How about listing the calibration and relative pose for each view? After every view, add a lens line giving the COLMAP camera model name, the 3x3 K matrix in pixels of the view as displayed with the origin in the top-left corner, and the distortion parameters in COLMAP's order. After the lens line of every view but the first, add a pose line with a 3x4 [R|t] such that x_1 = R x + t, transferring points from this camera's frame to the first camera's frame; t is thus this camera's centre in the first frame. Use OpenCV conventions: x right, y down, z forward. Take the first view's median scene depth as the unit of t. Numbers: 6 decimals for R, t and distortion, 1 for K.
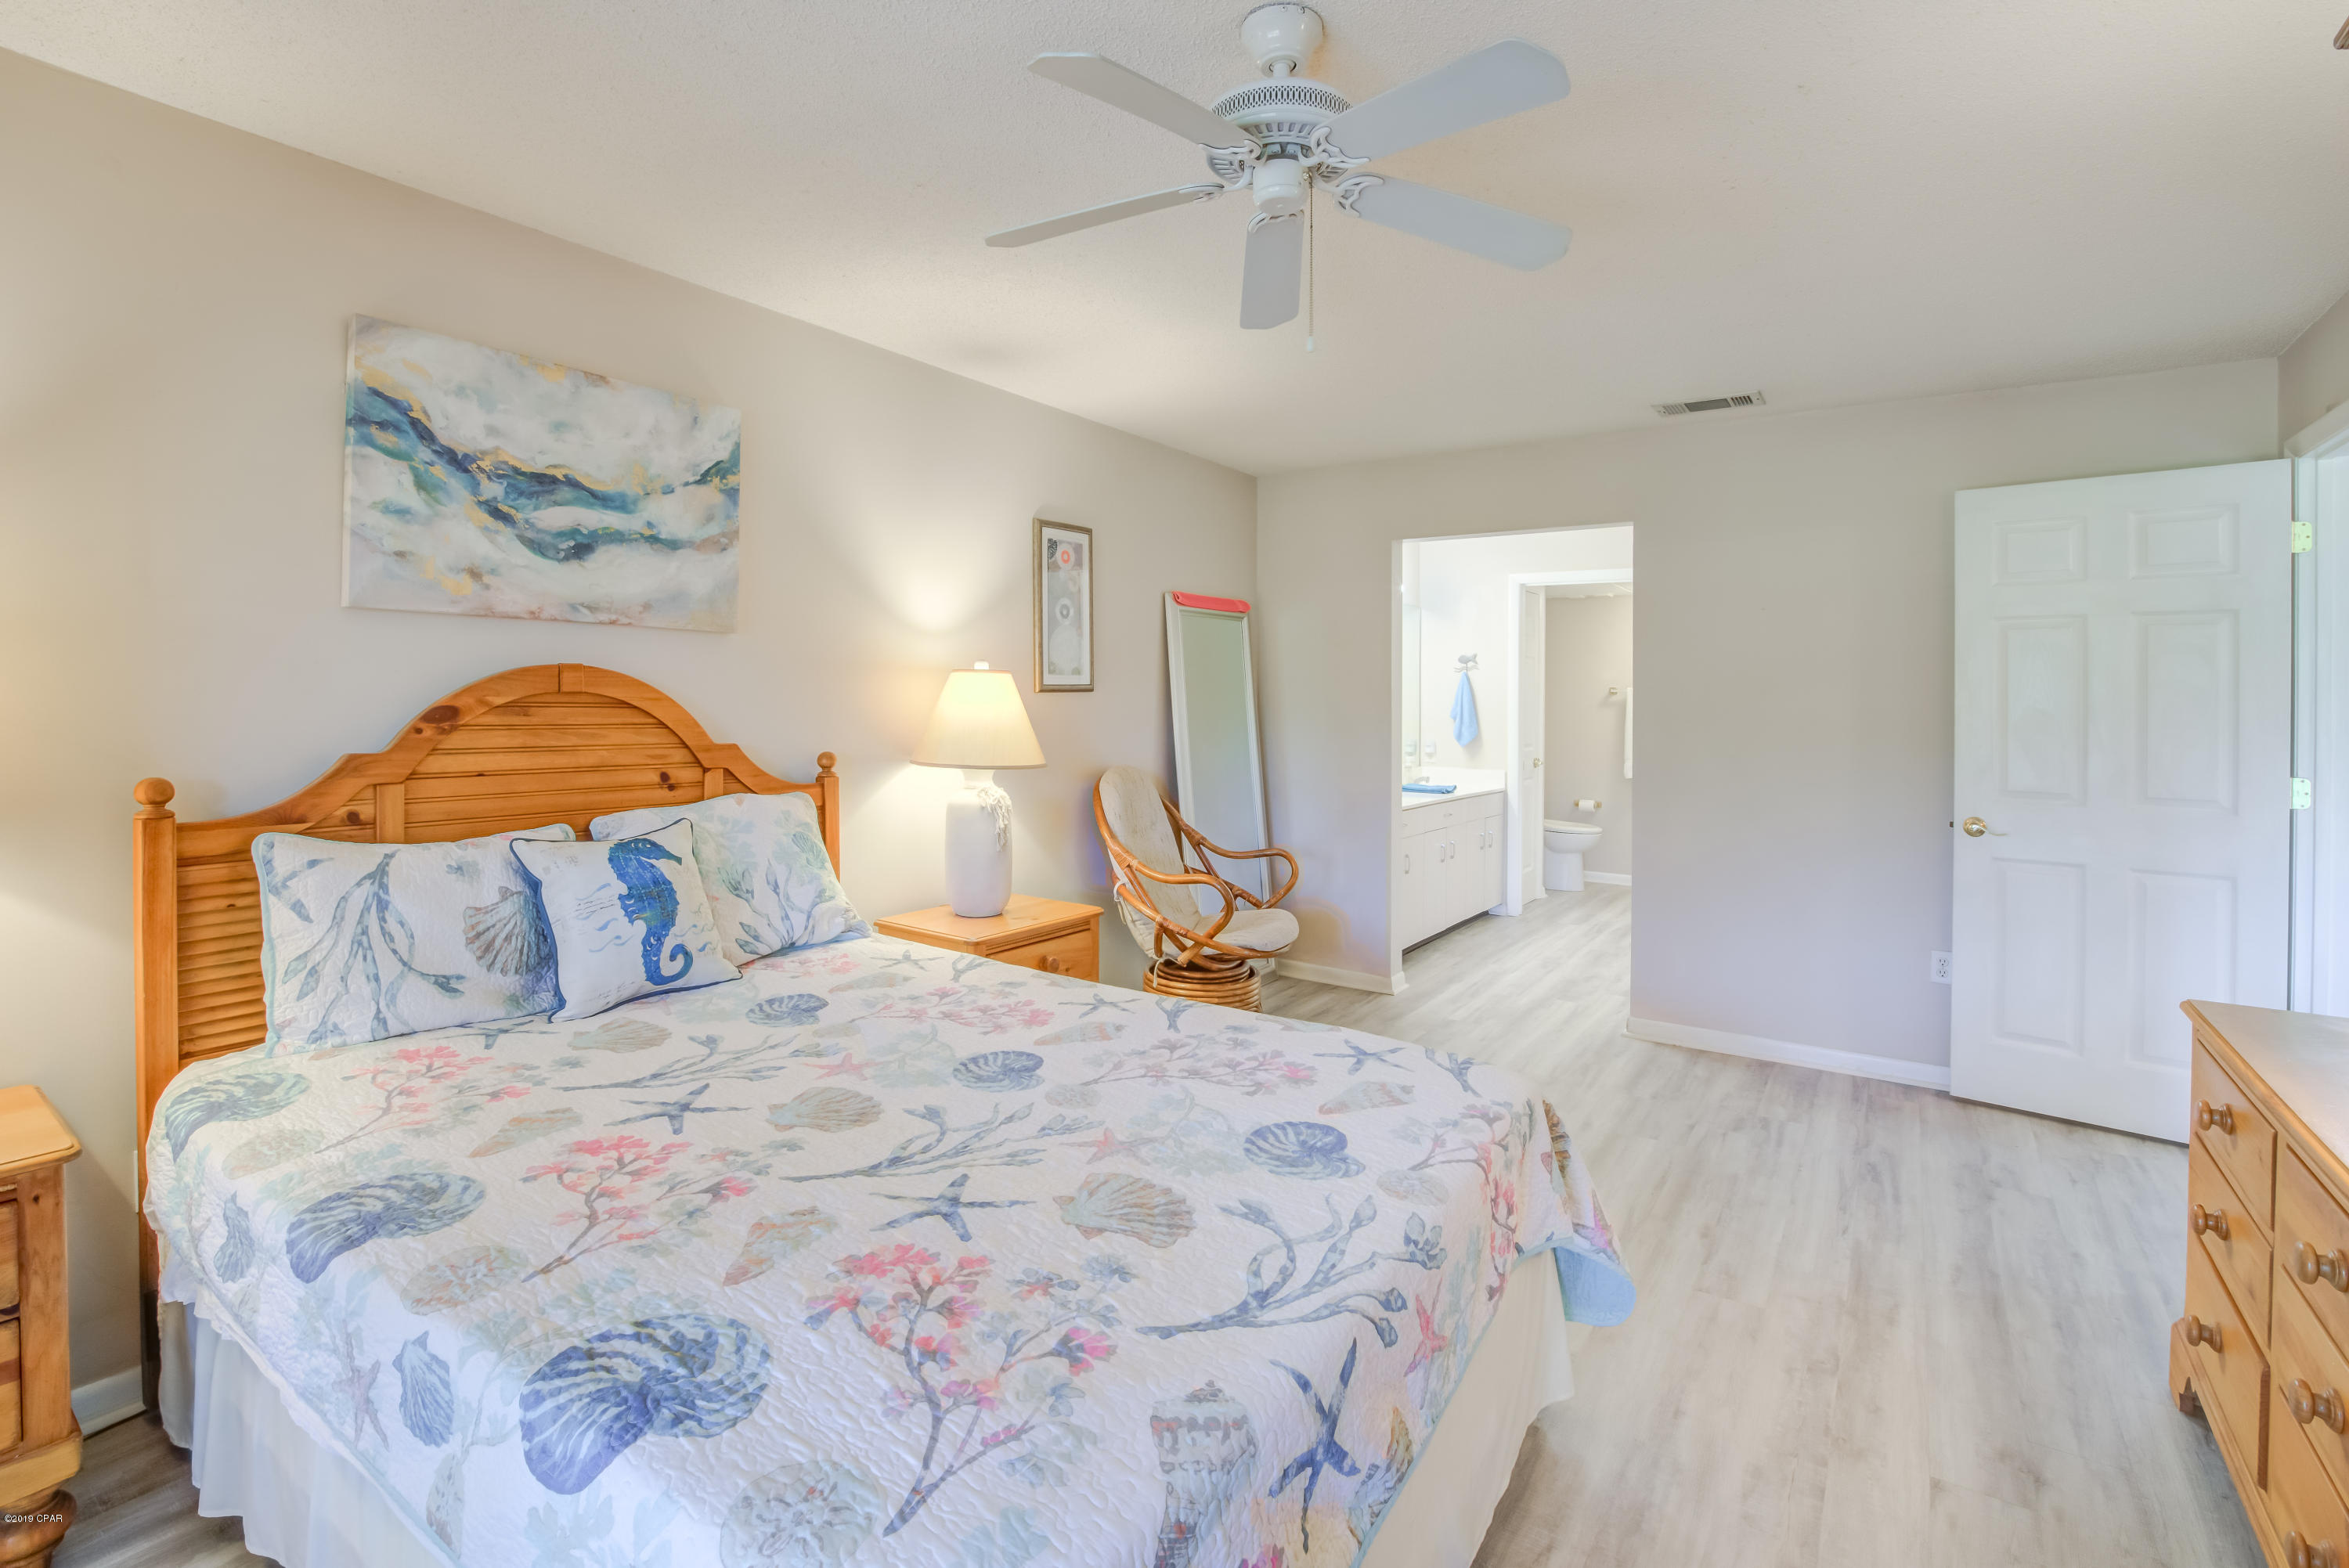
lens RADIAL K [[1109.4, 0, 1180.4], [0, 1109.4, 665.4], [0, 0, 1]] dist [-0.001596, 0.000049]
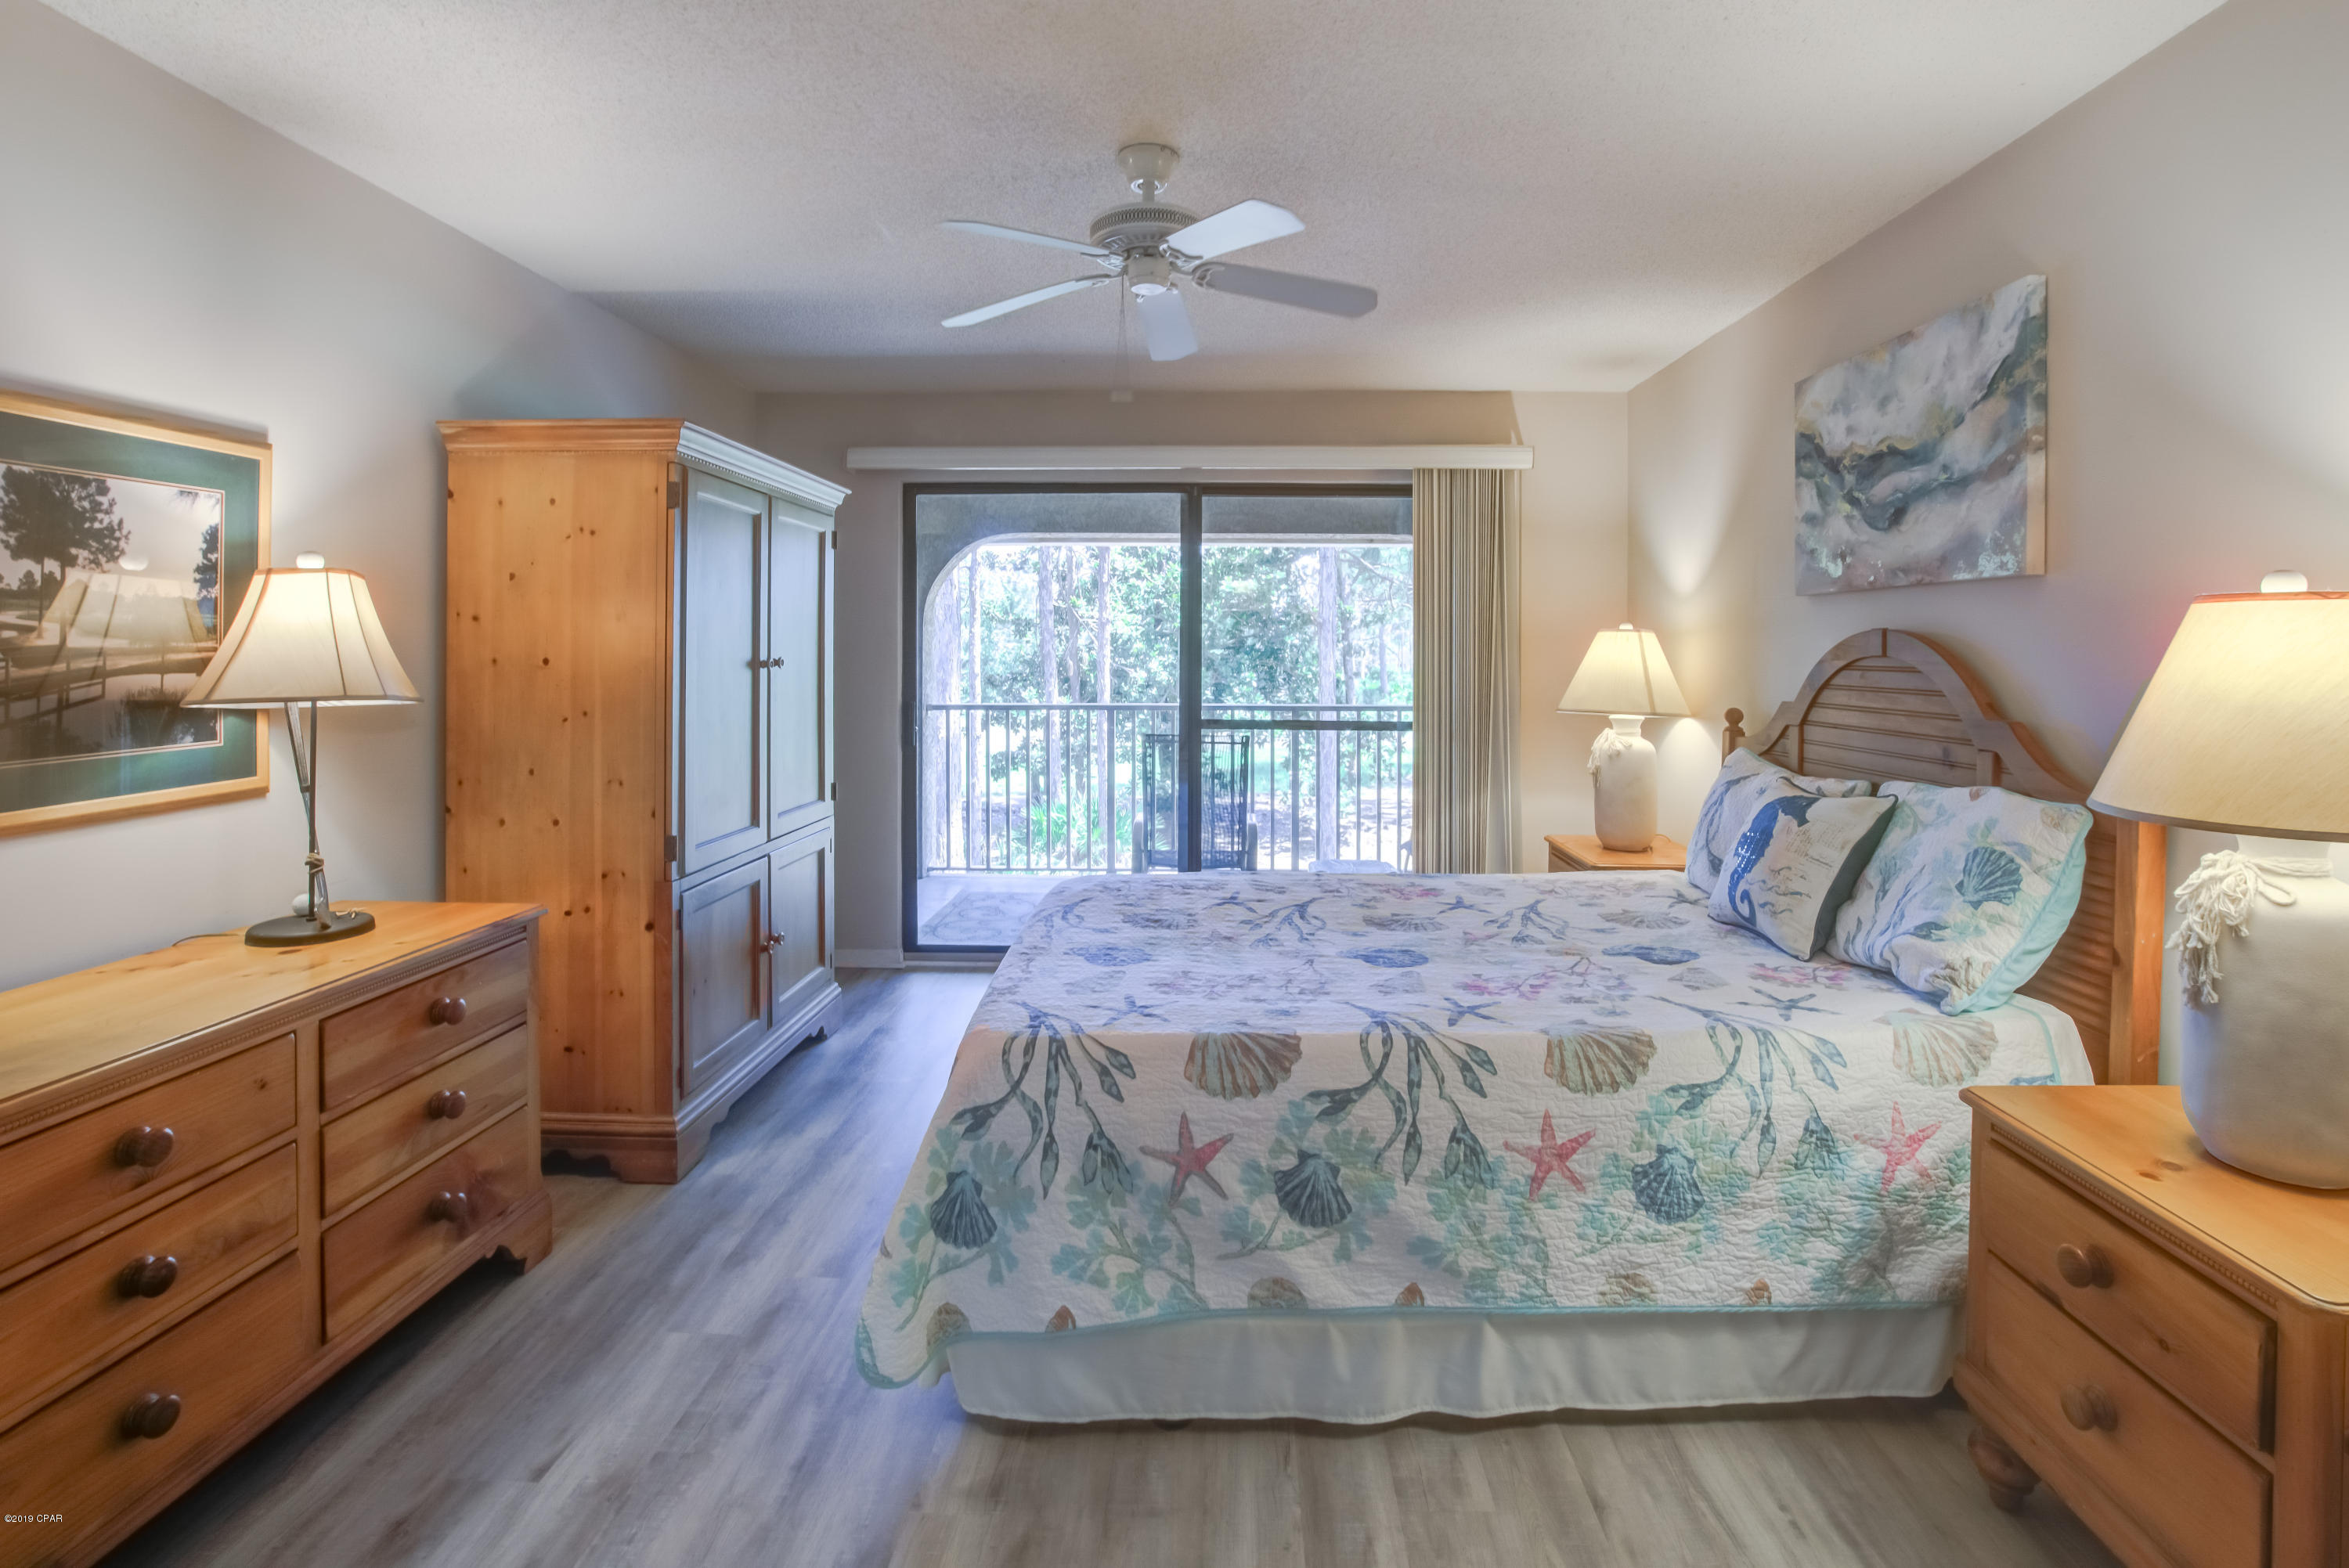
lens RADIAL K [[1097.6, 0, 1231.2], [0, 1097.6, 687.4], [0, 0, 1]] dist [-0.016771, -0.000127]
pose [[-0.829874, -0.005554, -0.557923, 0.506346], [-0.006612, 0.999978, -0.000119, 0.055868], [0.557911, 0.003590, -0.829893, 1.472807]]
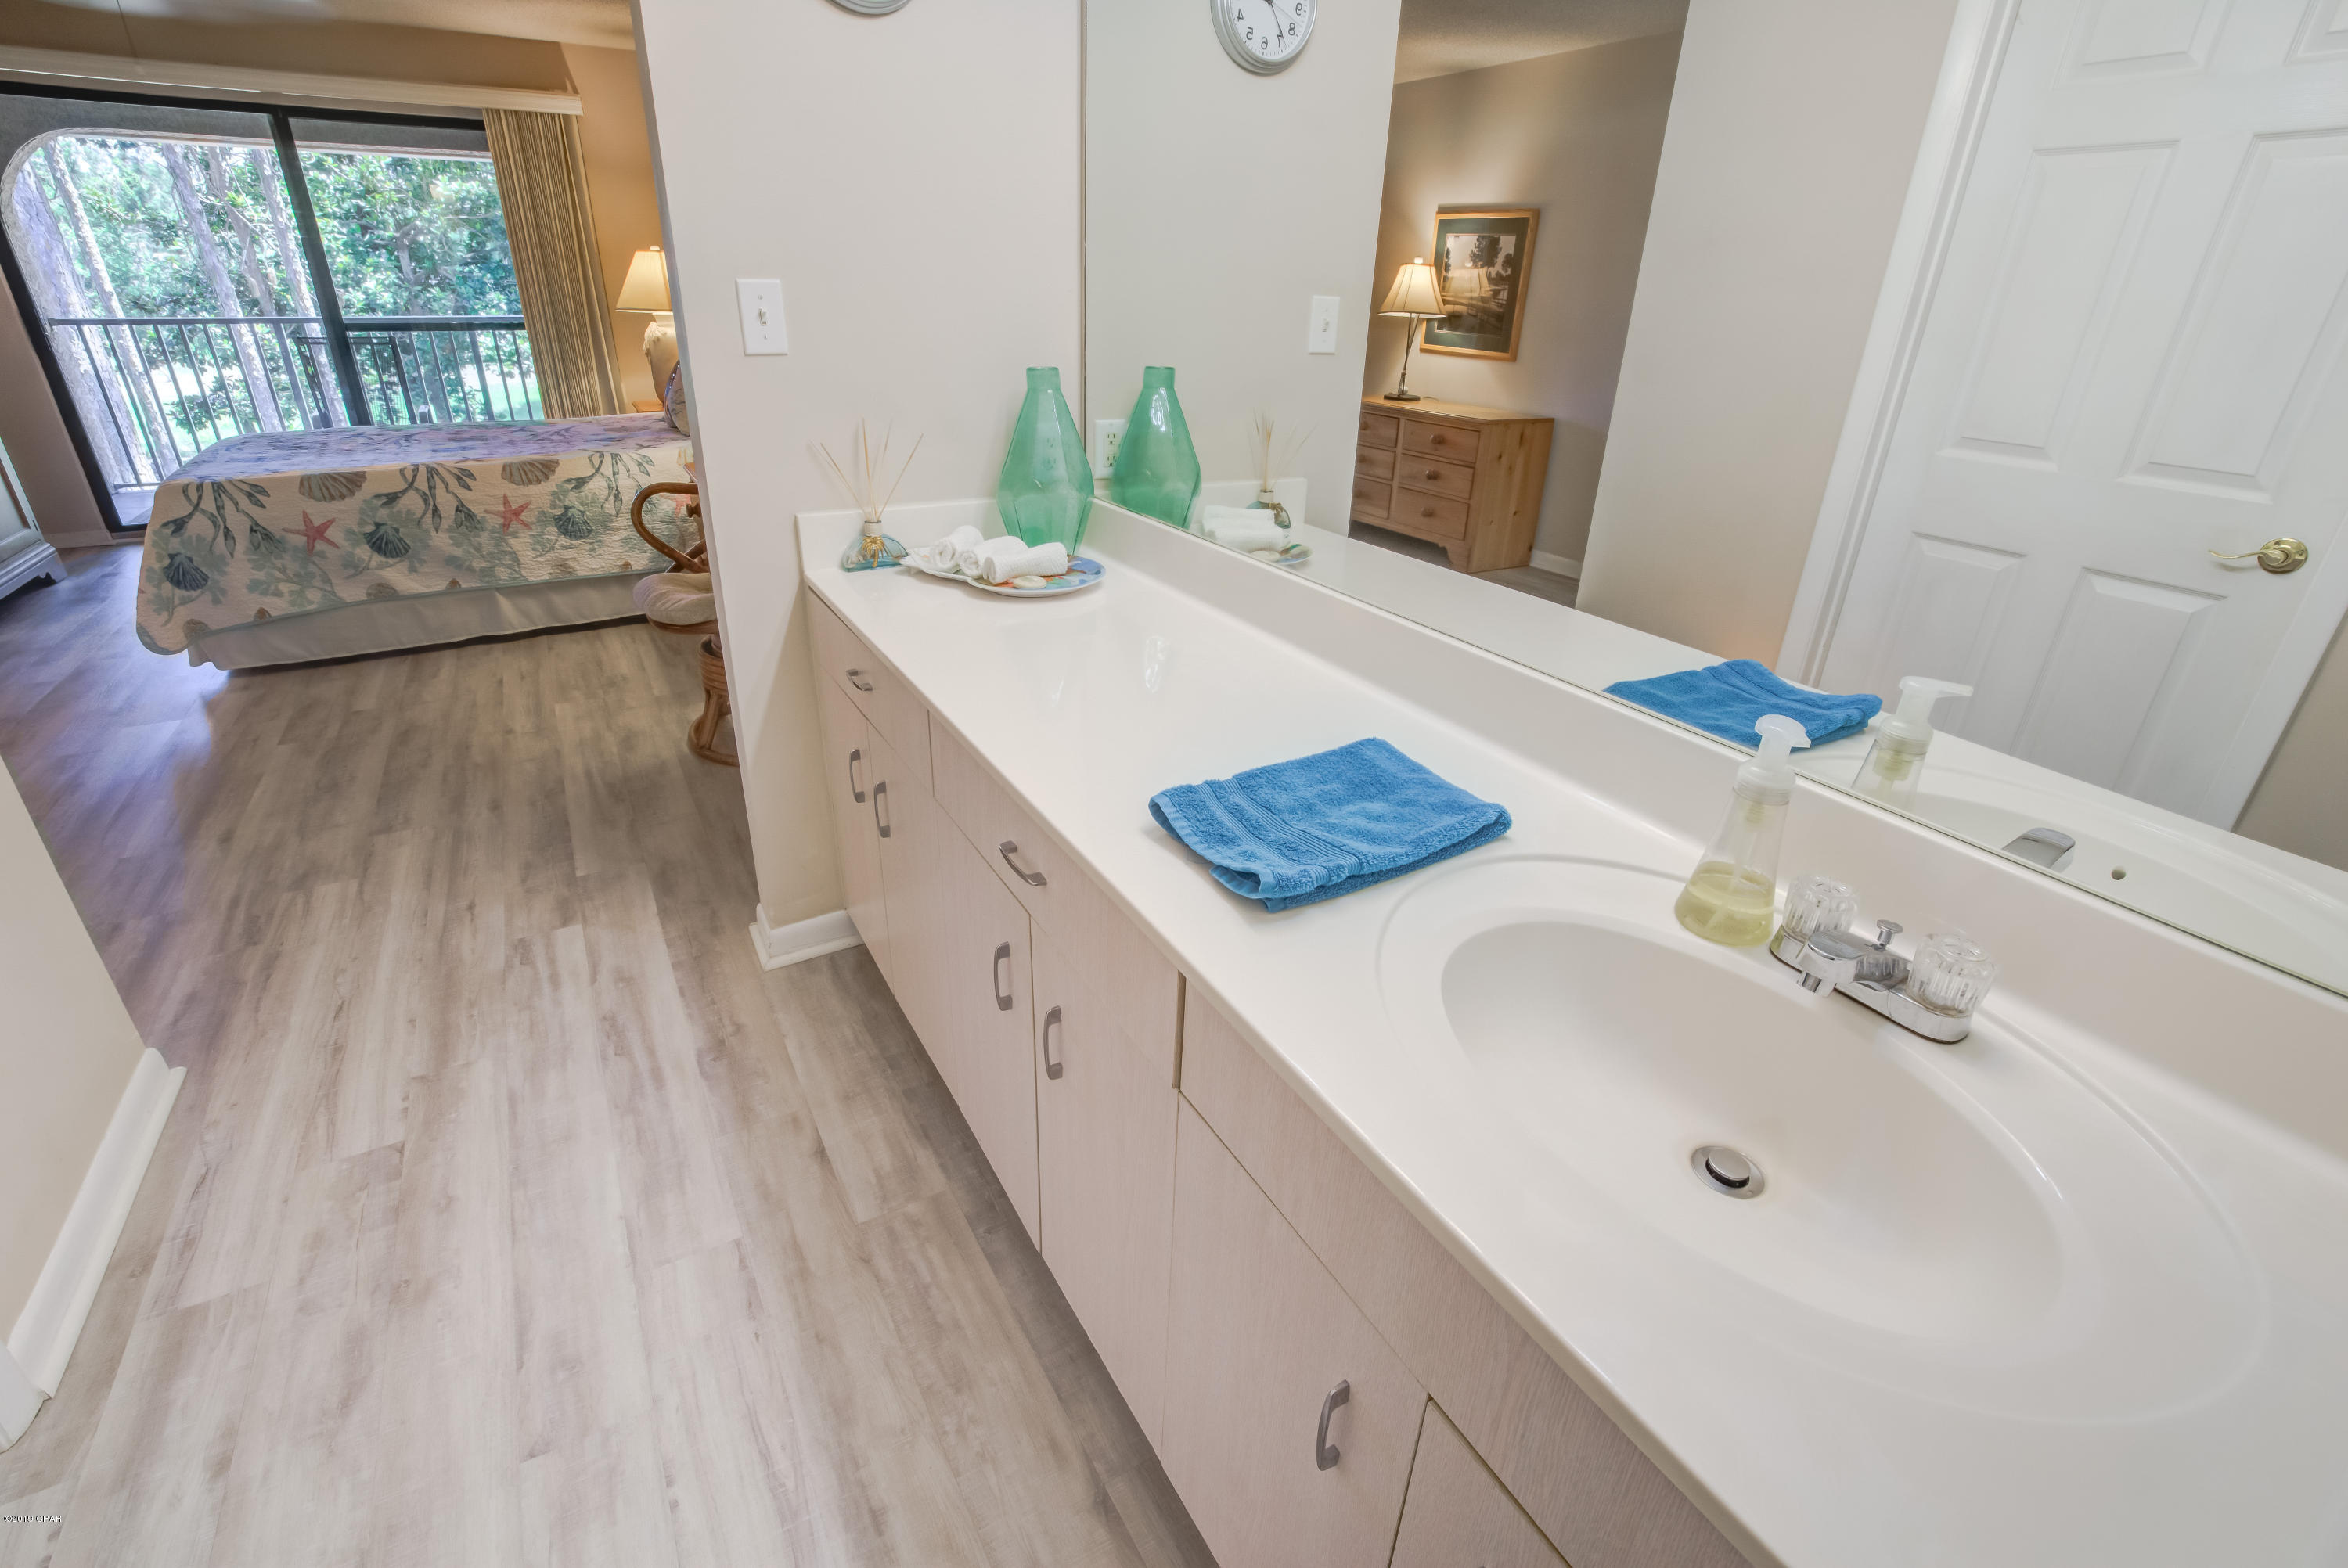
lens RADIAL K [[1053.7, 0, 1174.0], [0, 1053.7, 784.0], [0, 0, 1]] dist [-0.046312, 0.013724]
pose [[-0.436974, 0.360343, -0.824140, 0.874133], [-0.013378, 0.913542, 0.406525, 0.096244], [0.899375, 0.188667, -0.394373, 2.494800]]
